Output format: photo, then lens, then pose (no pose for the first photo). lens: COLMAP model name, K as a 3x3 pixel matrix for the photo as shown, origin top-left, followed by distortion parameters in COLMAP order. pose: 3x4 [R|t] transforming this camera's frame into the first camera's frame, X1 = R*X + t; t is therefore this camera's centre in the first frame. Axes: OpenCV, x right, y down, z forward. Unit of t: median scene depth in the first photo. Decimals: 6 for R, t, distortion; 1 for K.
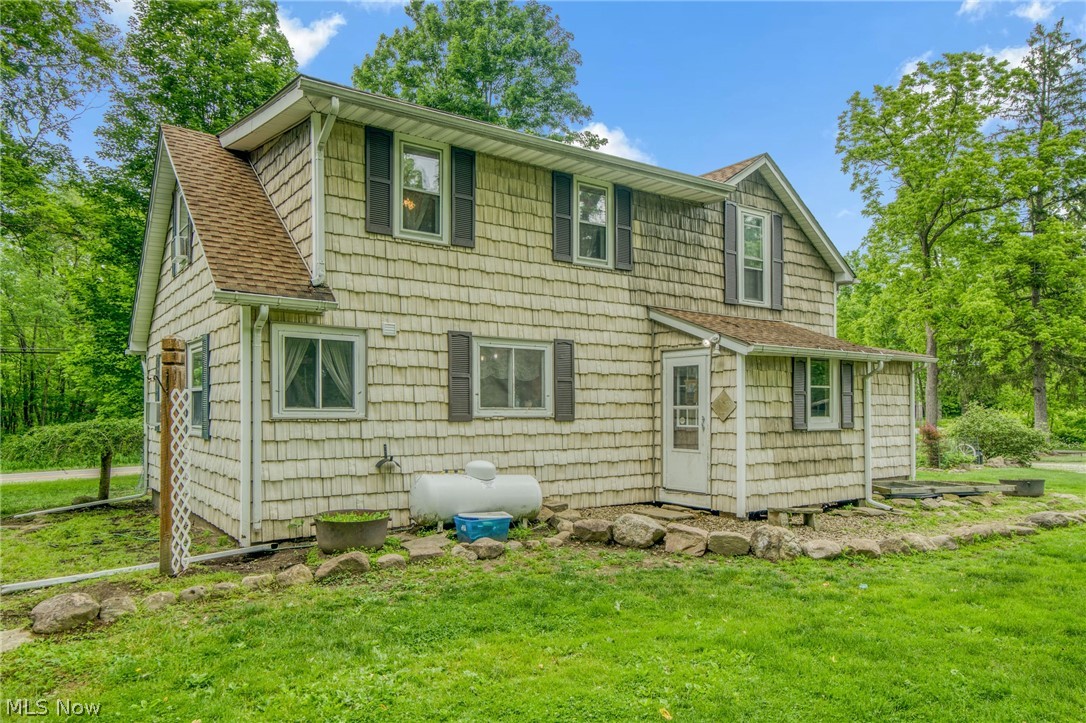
lens RADIAL K [[720.2, 0, 537.4], [0, 720.2, 398.3], [0, 0, 1]] dist [-0.001999, -0.000314]
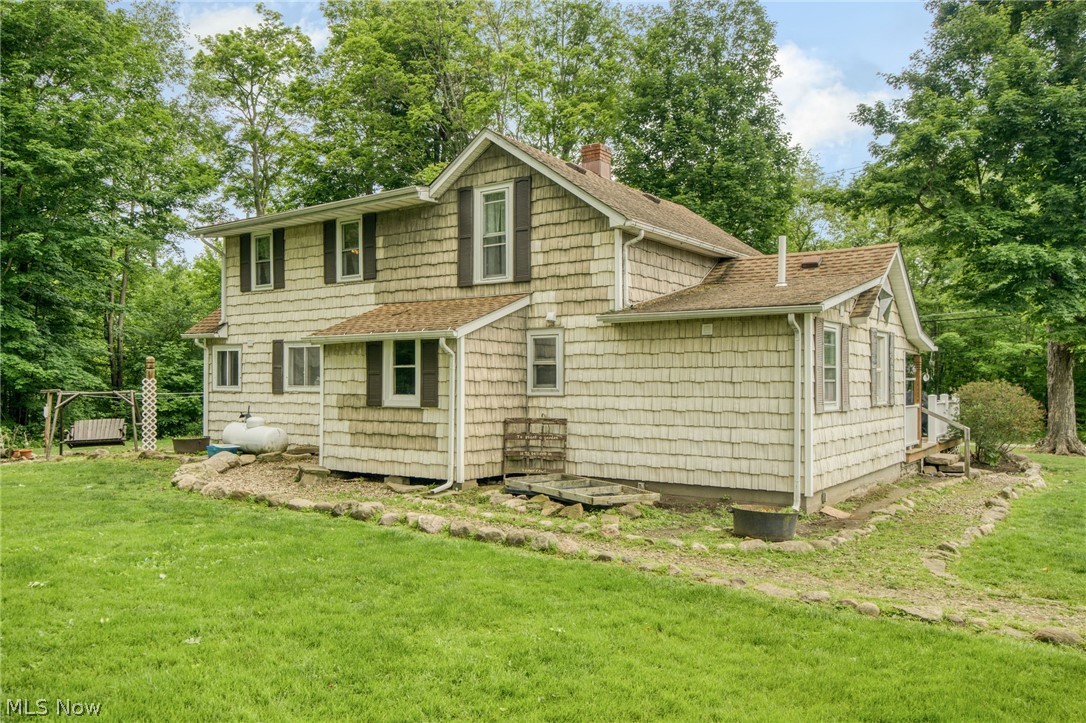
lens RADIAL K [[842.7, 0, 543.0], [0, 842.7, 367.2], [0, 0, 1]] dist [0.006921, 0.000148]
pose [[0.336188, -0.018470, -0.941614, 1.714292], [0.014097, 0.999794, -0.014579, 0.006711], [0.941689, -0.008372, 0.336379, 0.817901]]
